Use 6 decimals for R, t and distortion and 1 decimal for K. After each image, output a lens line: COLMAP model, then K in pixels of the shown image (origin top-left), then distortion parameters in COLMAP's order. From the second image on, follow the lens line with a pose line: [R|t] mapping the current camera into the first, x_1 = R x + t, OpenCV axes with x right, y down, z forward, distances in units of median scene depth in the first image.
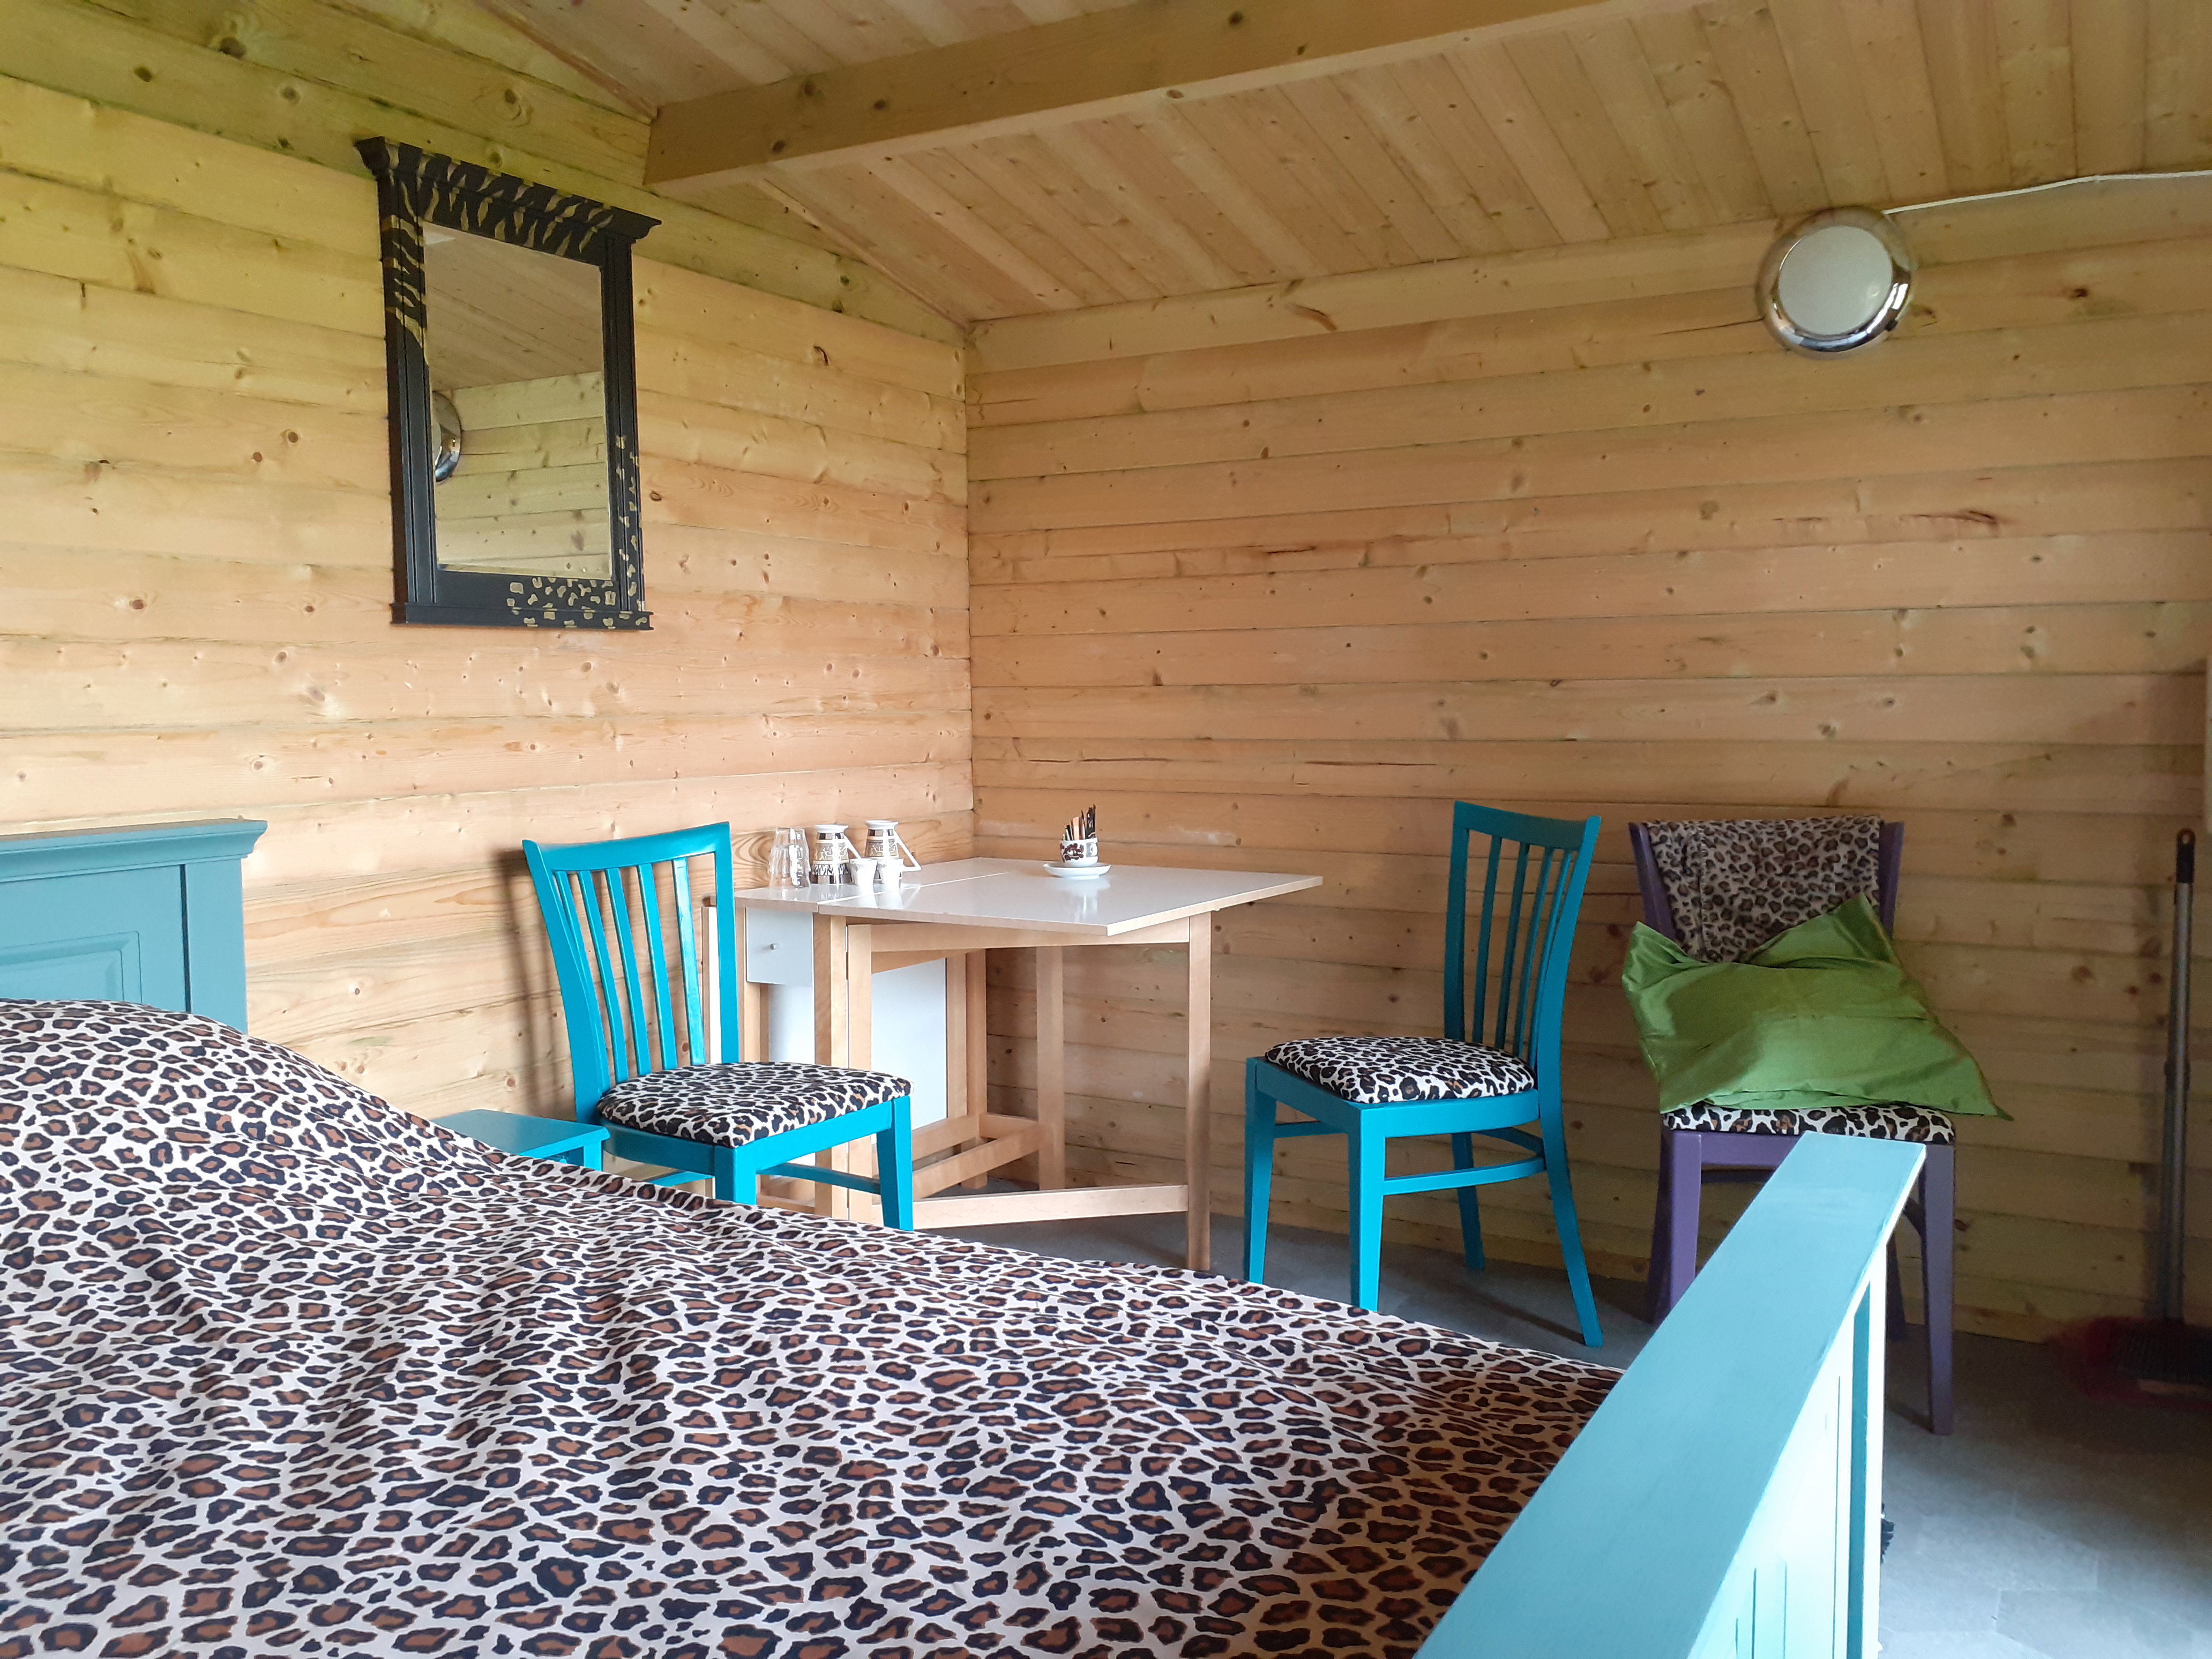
lens RADIAL K [[1763.7, 0, 1088.2], [0, 1763.7, 847.3], [0, 0, 1]] dist [0.066091, -0.108231]
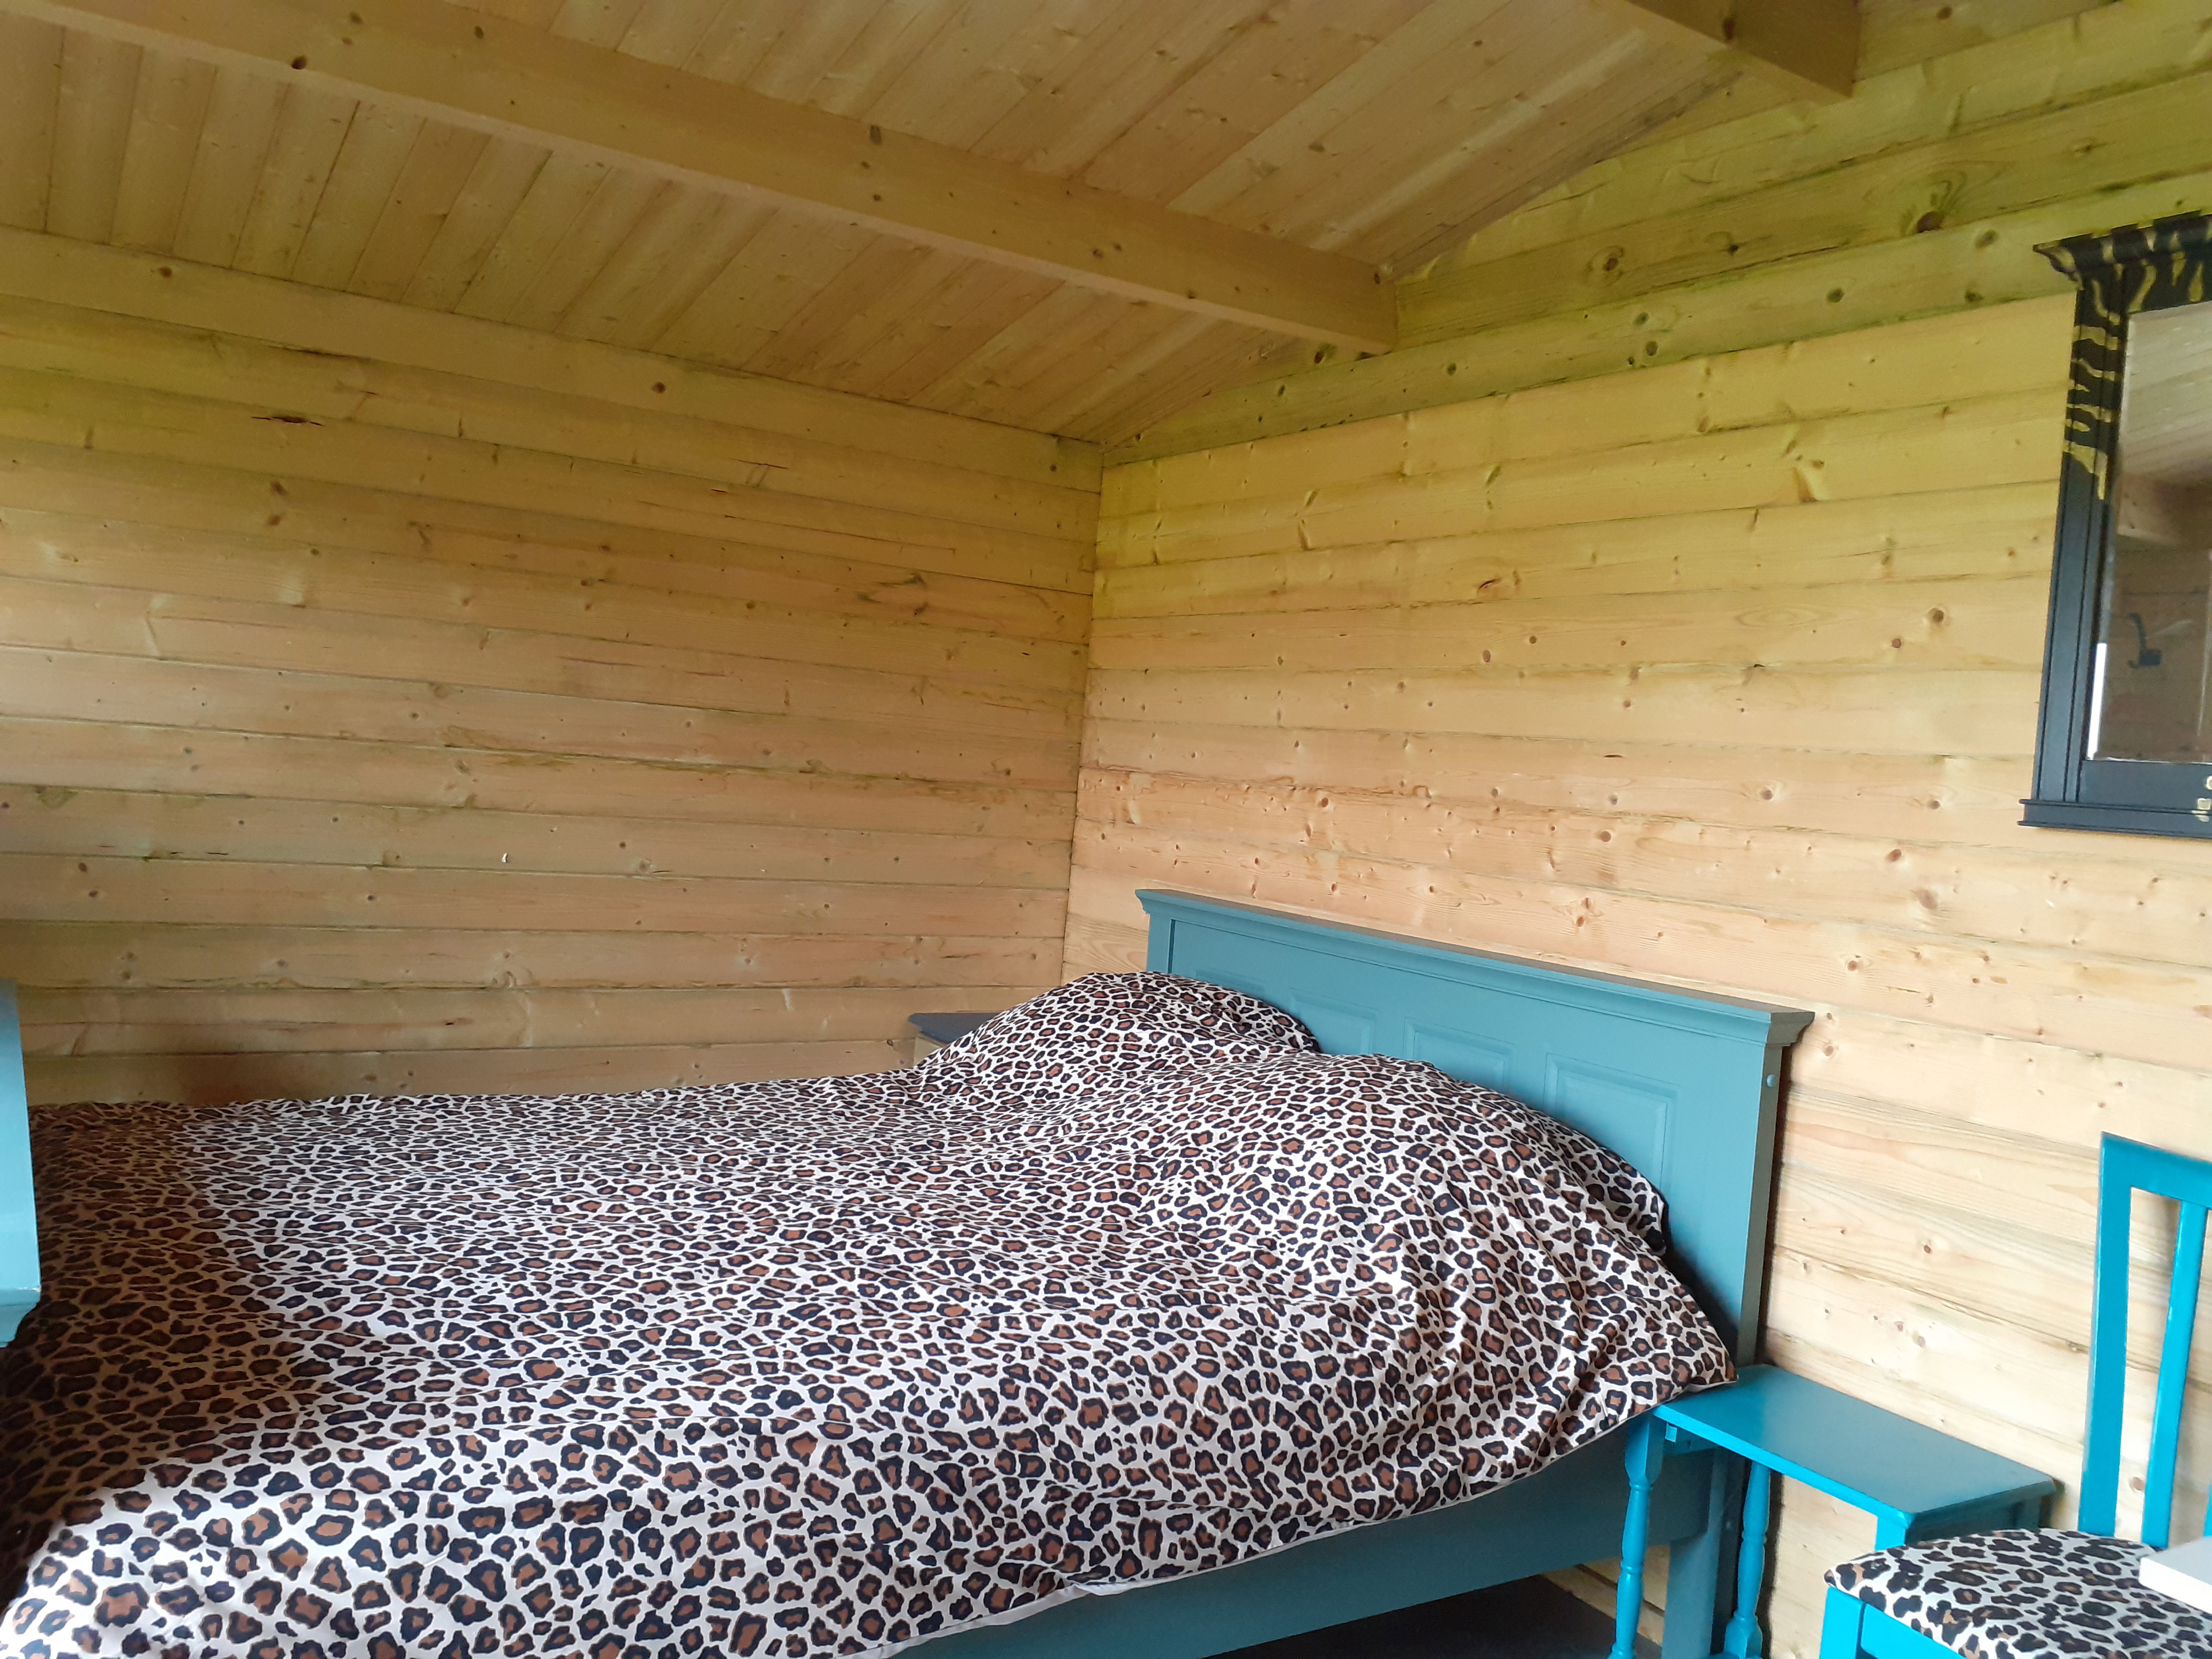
lens RADIAL K [[1763.7, 0, 1107.2], [0, 1763.7, 825.9], [0, 0, 1]] dist [0.066091, -0.108231]
pose [[-0.459492, 0.015641, -0.888044, 0.436458], [-0.148836, 0.984351, 0.094347, -0.115862], [0.875623, 0.175524, -0.449973, 0.830541]]
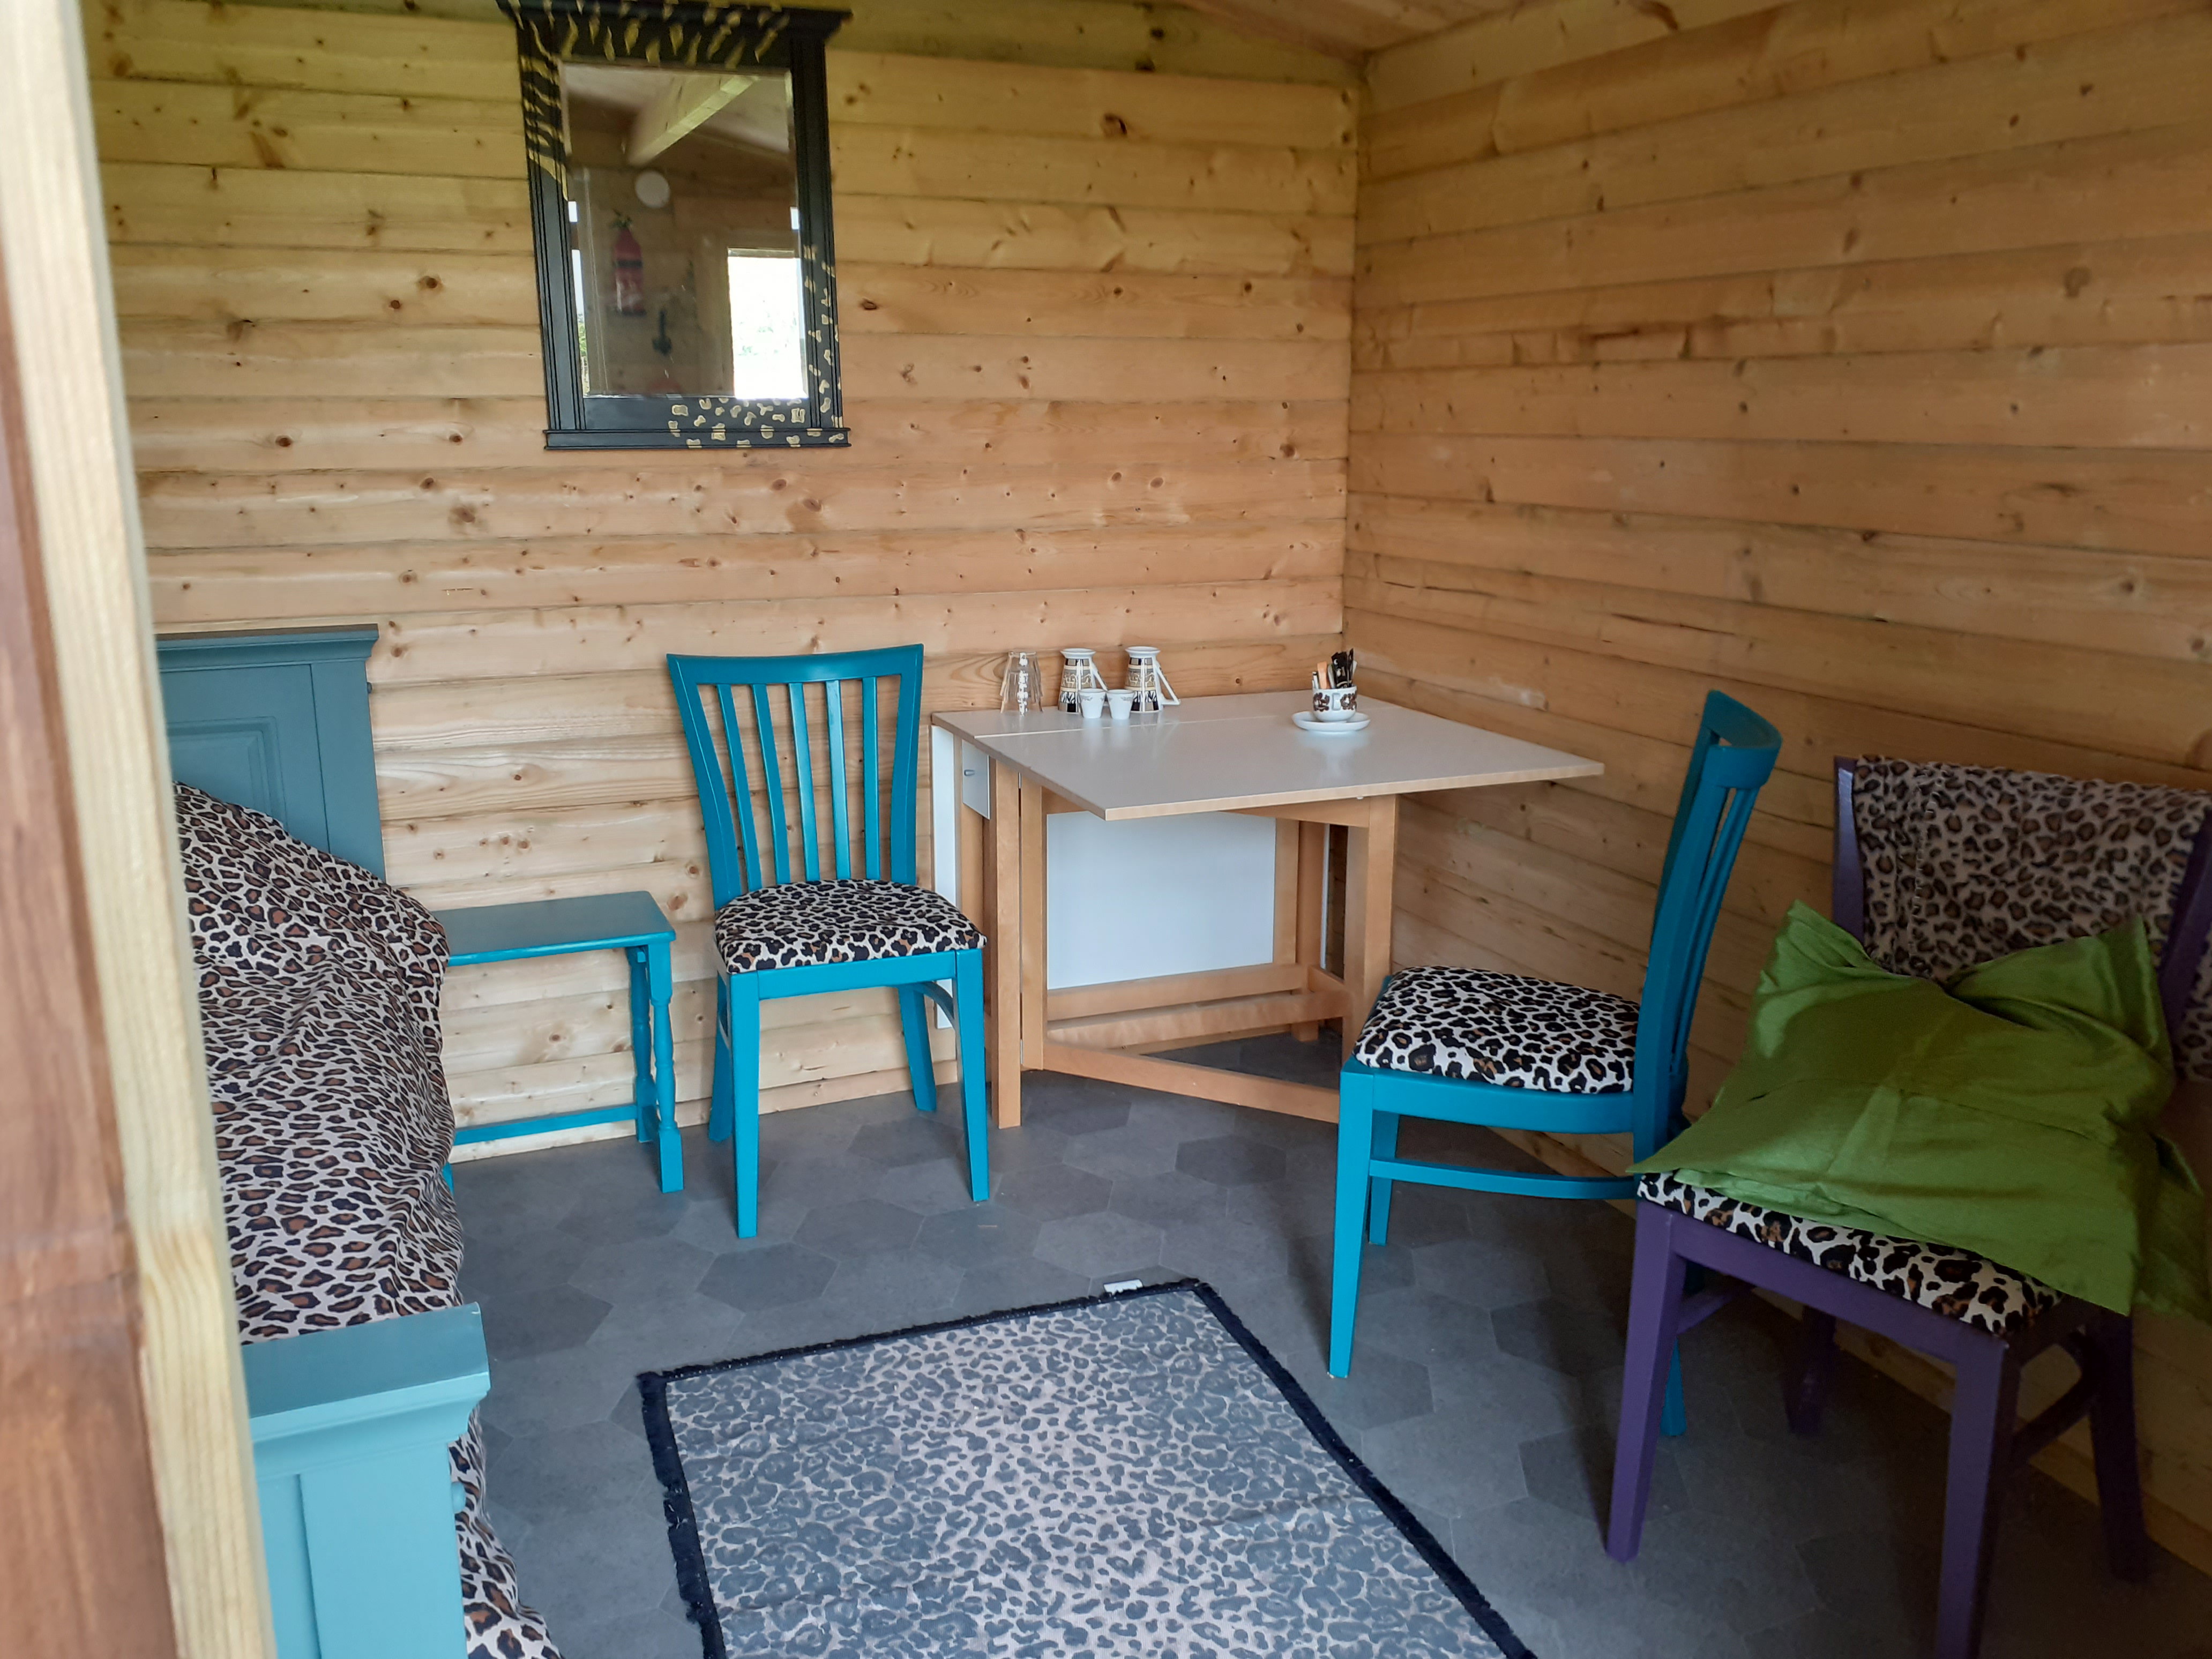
lens RADIAL K [[1763.7, 0, 1059.2], [0, 1763.7, 842.8], [0, 0, 1]] dist [0.066091, -0.108231]
pose [[0.797430, 0.149332, -0.584641, 0.449756], [-0.056887, 0.983183, 0.173538, -0.079660], [0.600724, -0.105126, 0.792515, 0.246575]]
